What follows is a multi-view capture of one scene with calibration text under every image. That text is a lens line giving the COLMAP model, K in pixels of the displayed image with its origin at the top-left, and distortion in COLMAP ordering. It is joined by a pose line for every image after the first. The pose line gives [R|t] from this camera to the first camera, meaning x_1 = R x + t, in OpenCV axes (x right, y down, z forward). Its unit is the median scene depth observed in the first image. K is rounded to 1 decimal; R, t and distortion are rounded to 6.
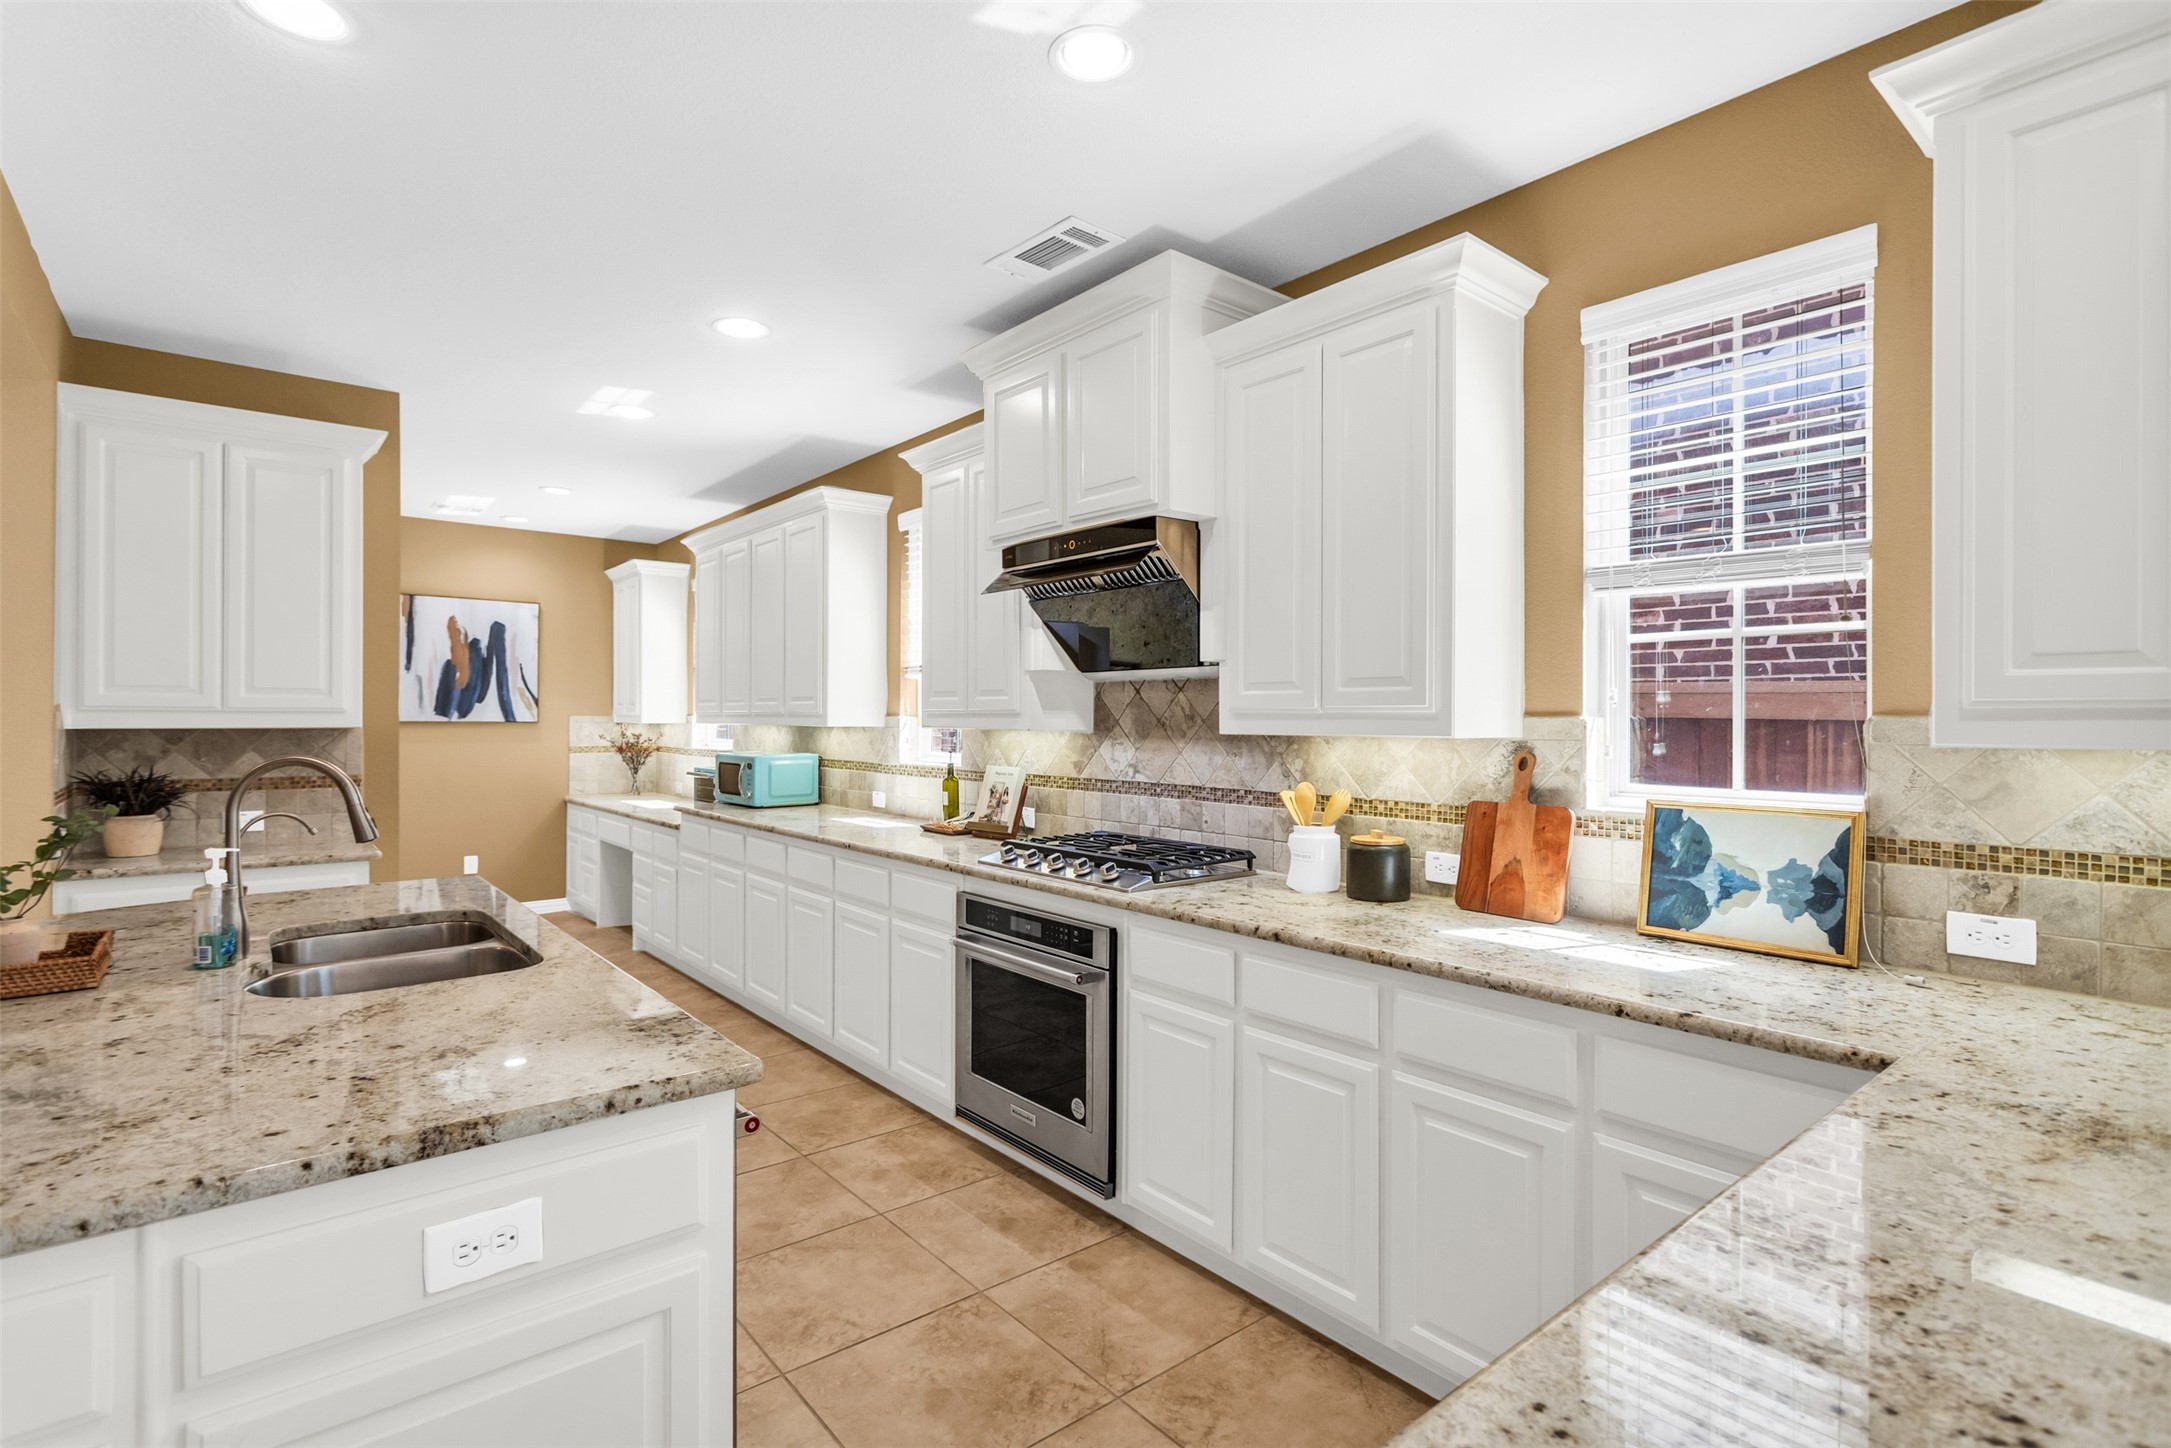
lens RADIAL K [[1027.4, 0, 1079.7], [0, 1027.4, 714.8], [0, 0, 1]] dist [-0.001099, 0.000633]
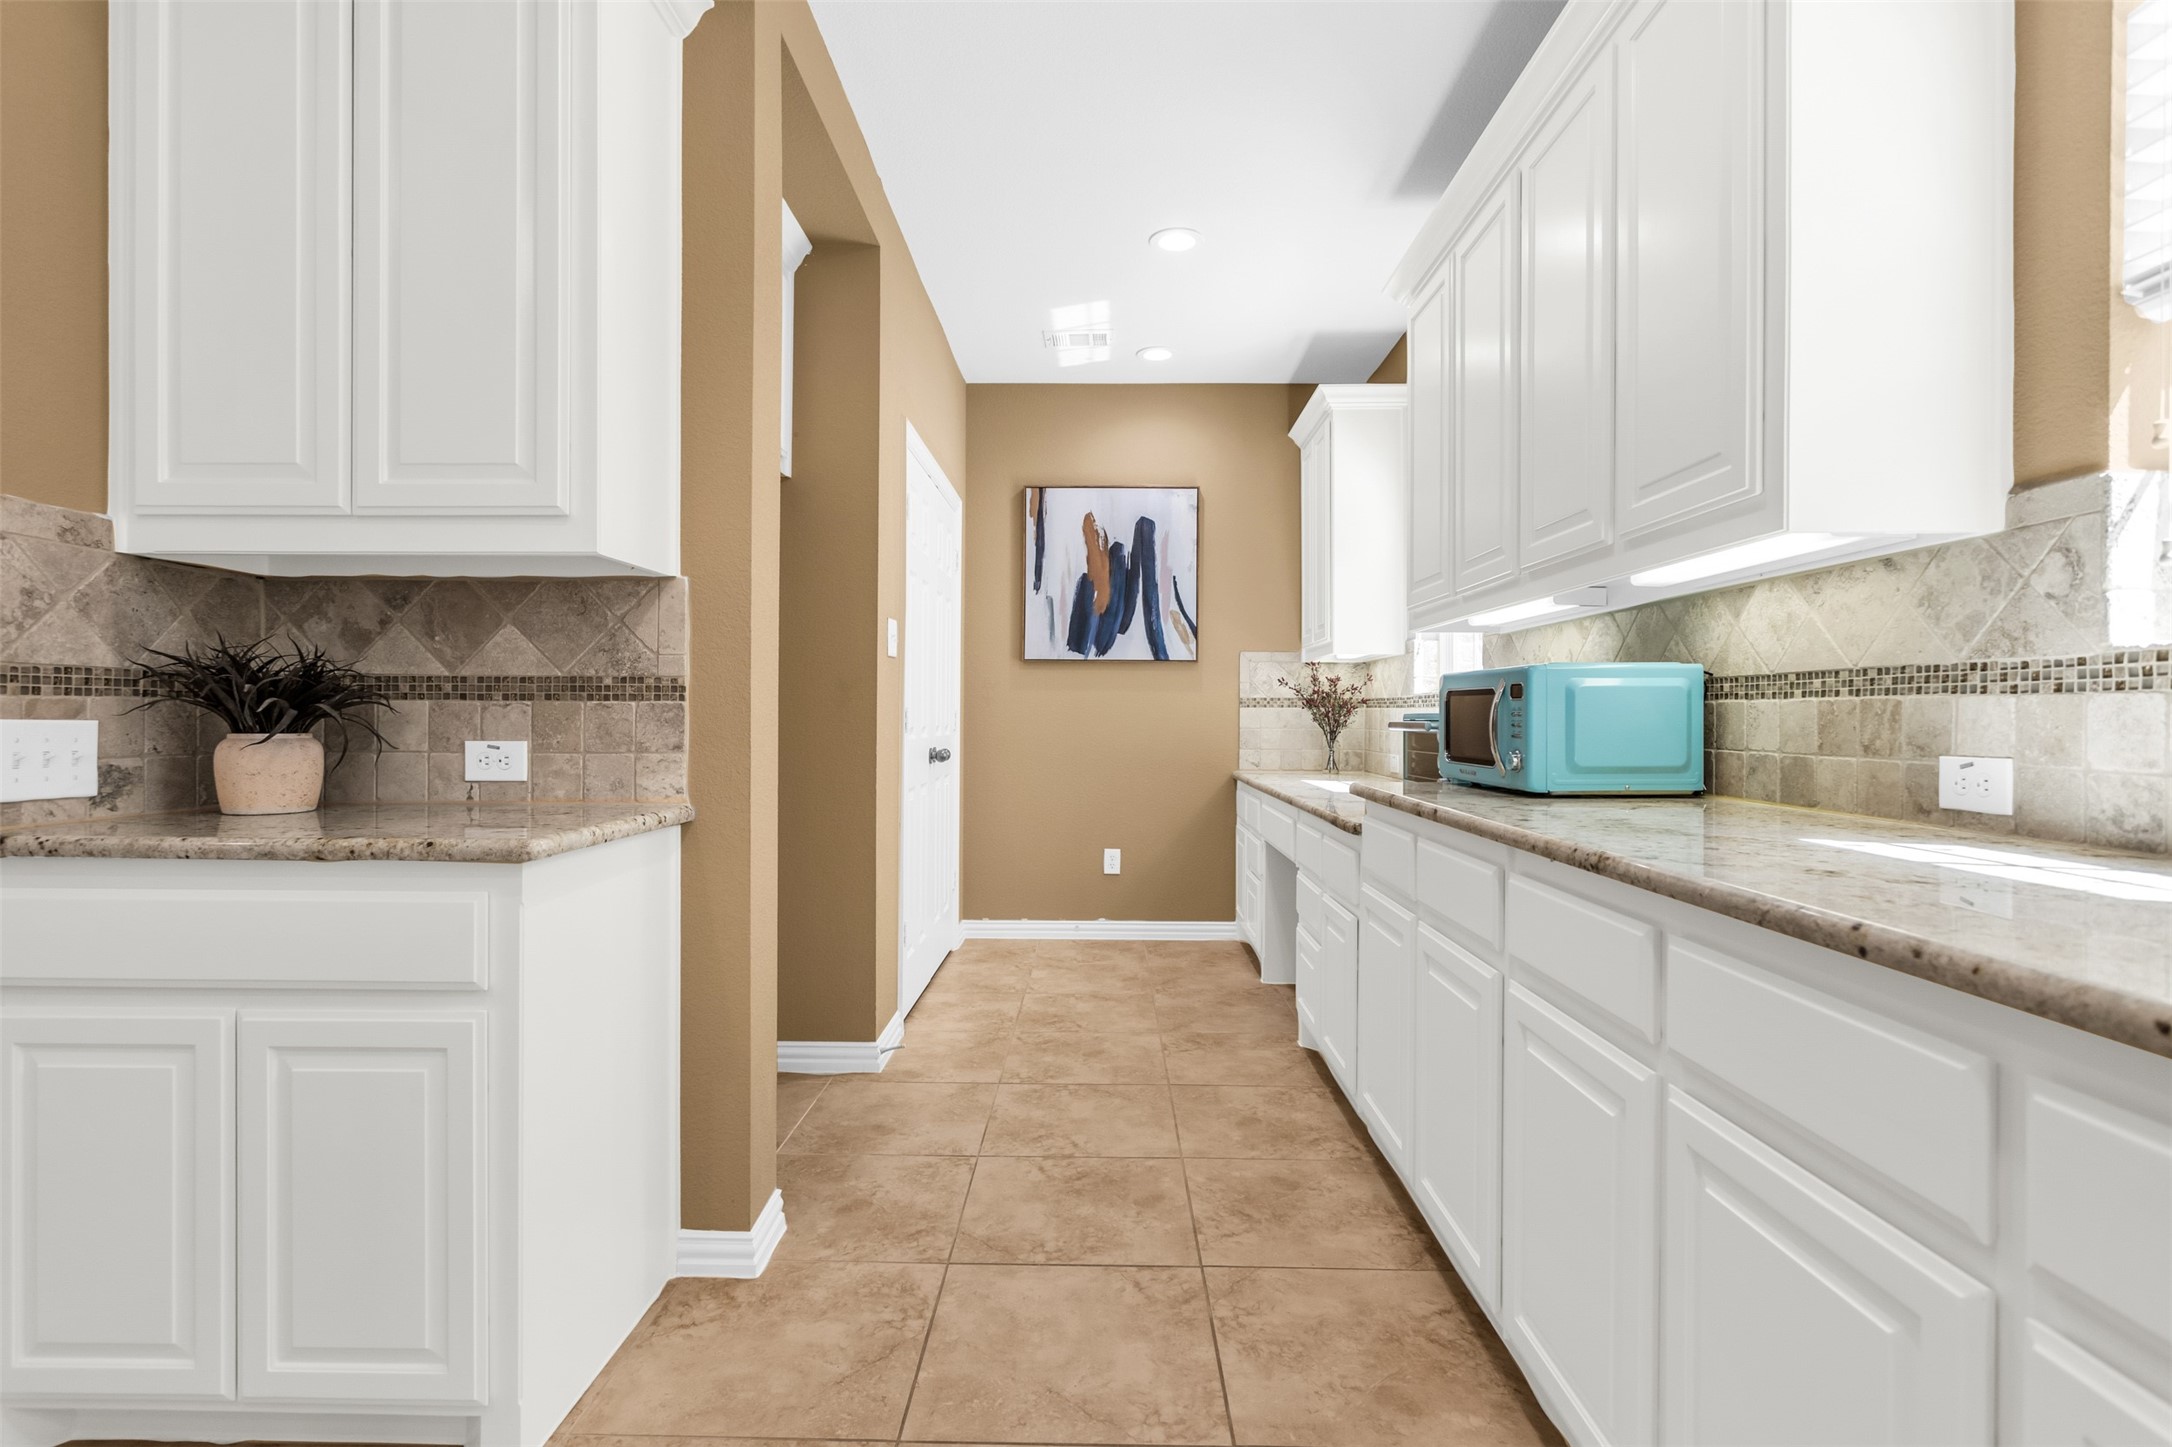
lens RADIAL K [[1034.6, 0, 1083.6], [0, 1034.6, 715.8], [0, 0, 1]] dist [0.001253, 0.000765]
pose [[0.760522, -0.000244, -0.649312, -0.286901], [0.000232, 1.000000, -0.000104, 0.091381], [0.649312, -0.000072, 0.760522, 0.891767]]
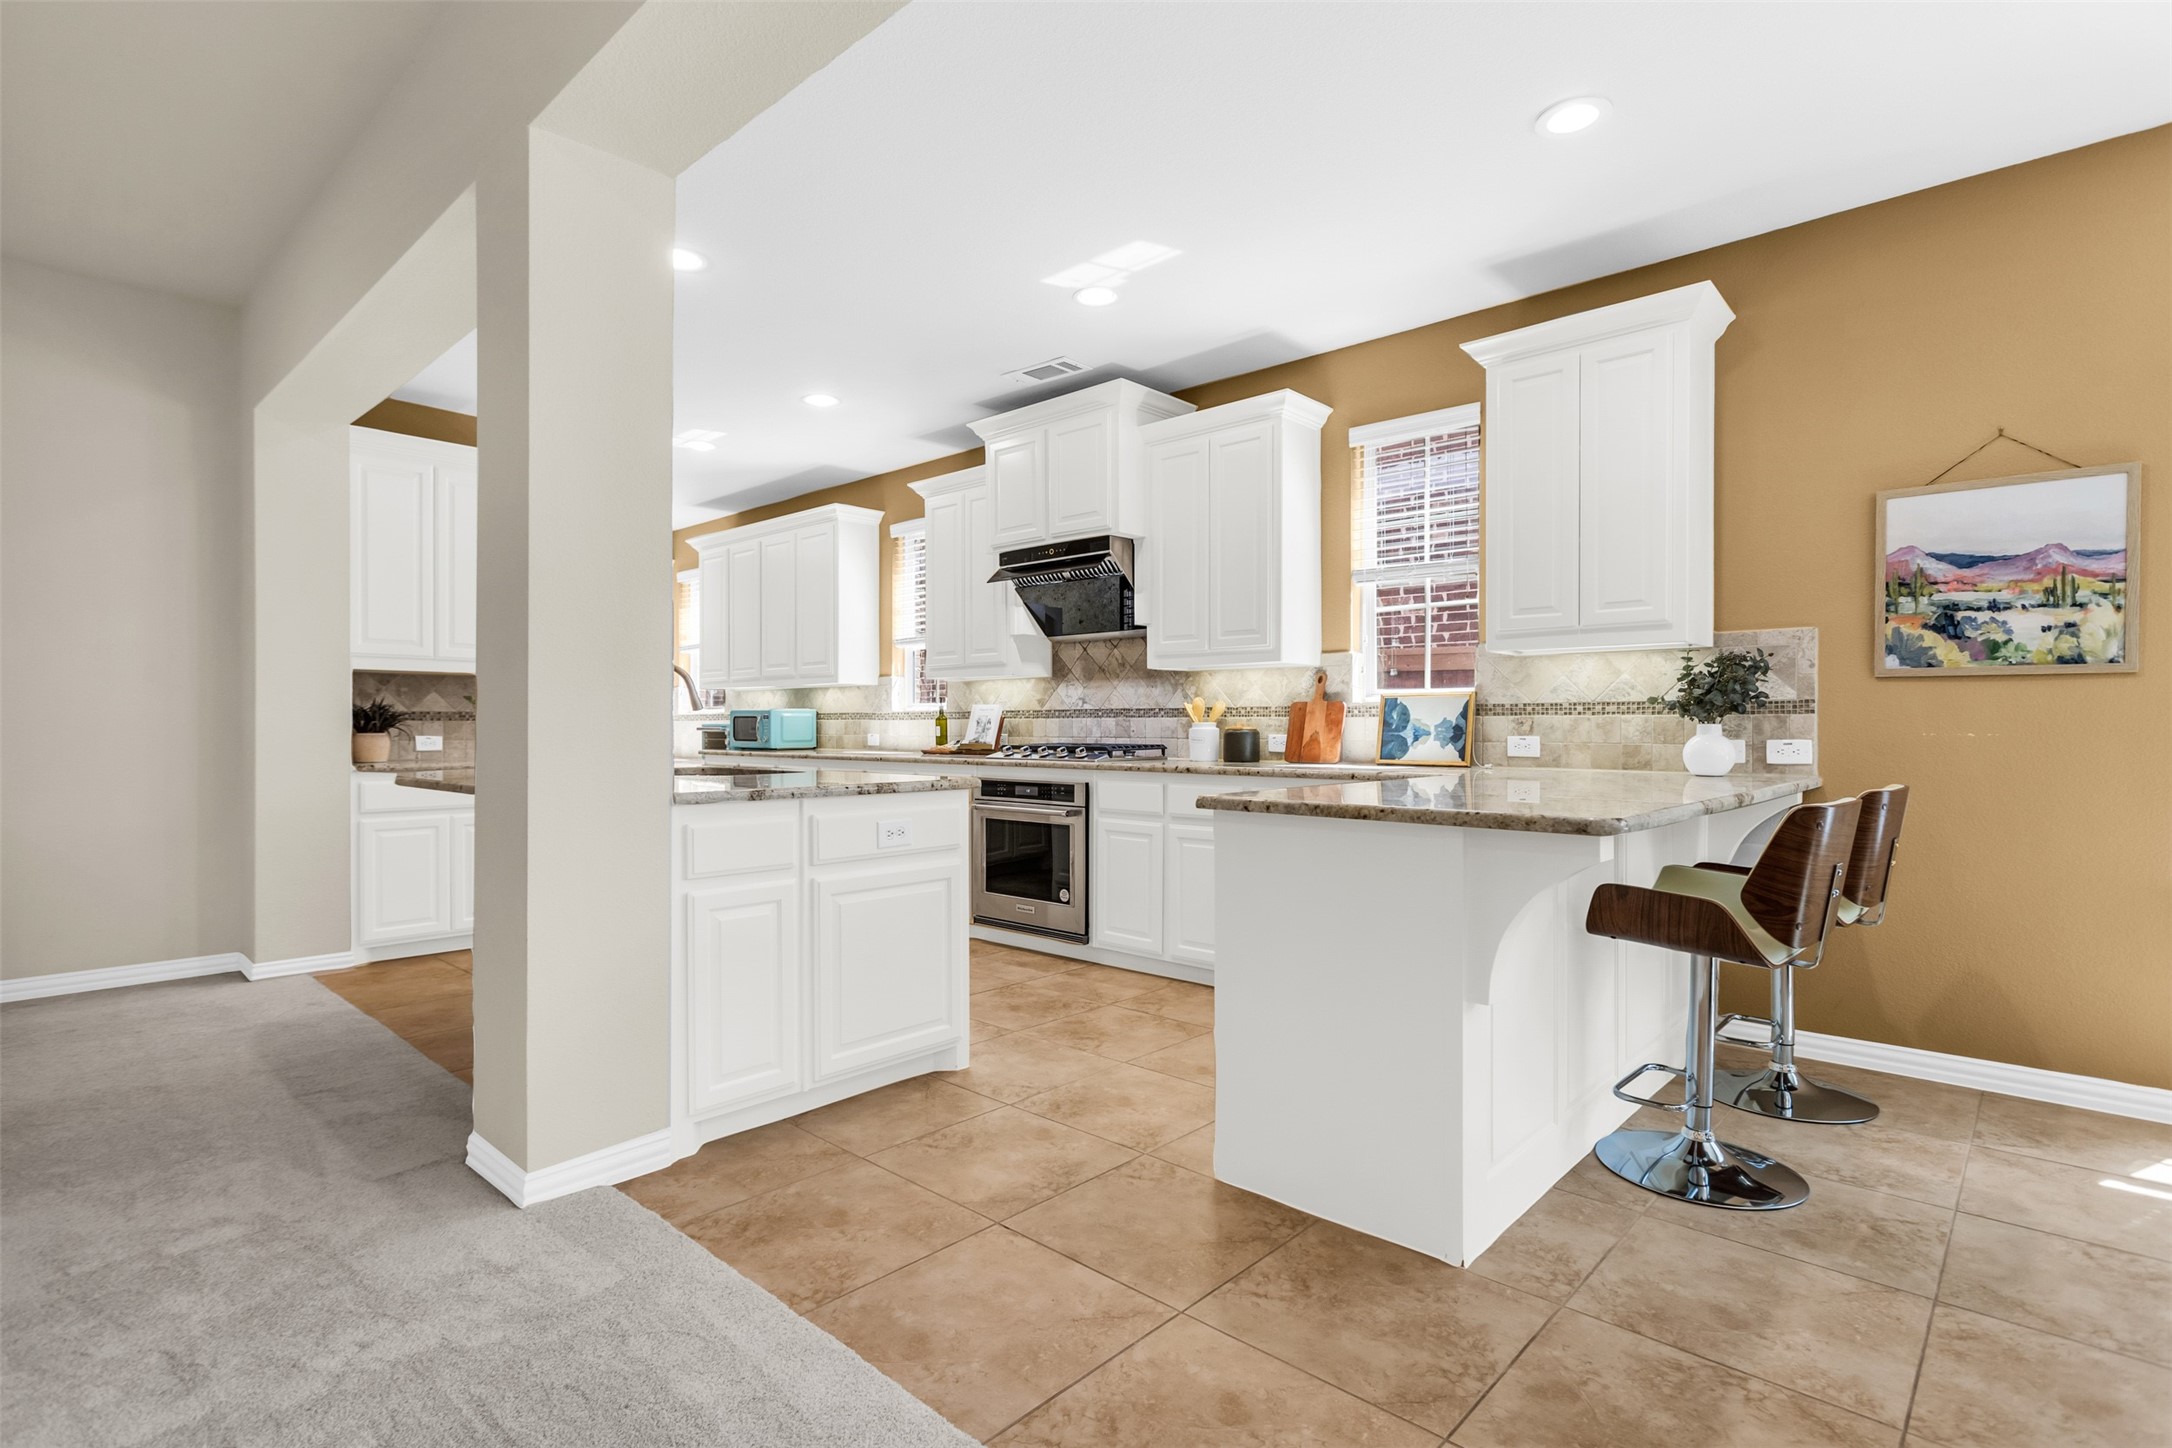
lens RADIAL K [[1043.5, 0, 1077.4], [0, 1043.5, 726.7], [0, 0, 1]] dist [-0.001713, 0.000140]
pose [[0.990989, -0.003443, 0.133903, -0.167096], [0.002793, 0.999983, 0.005040, 0.086586], [-0.133918, -0.004621, 0.990982, -0.538785]]
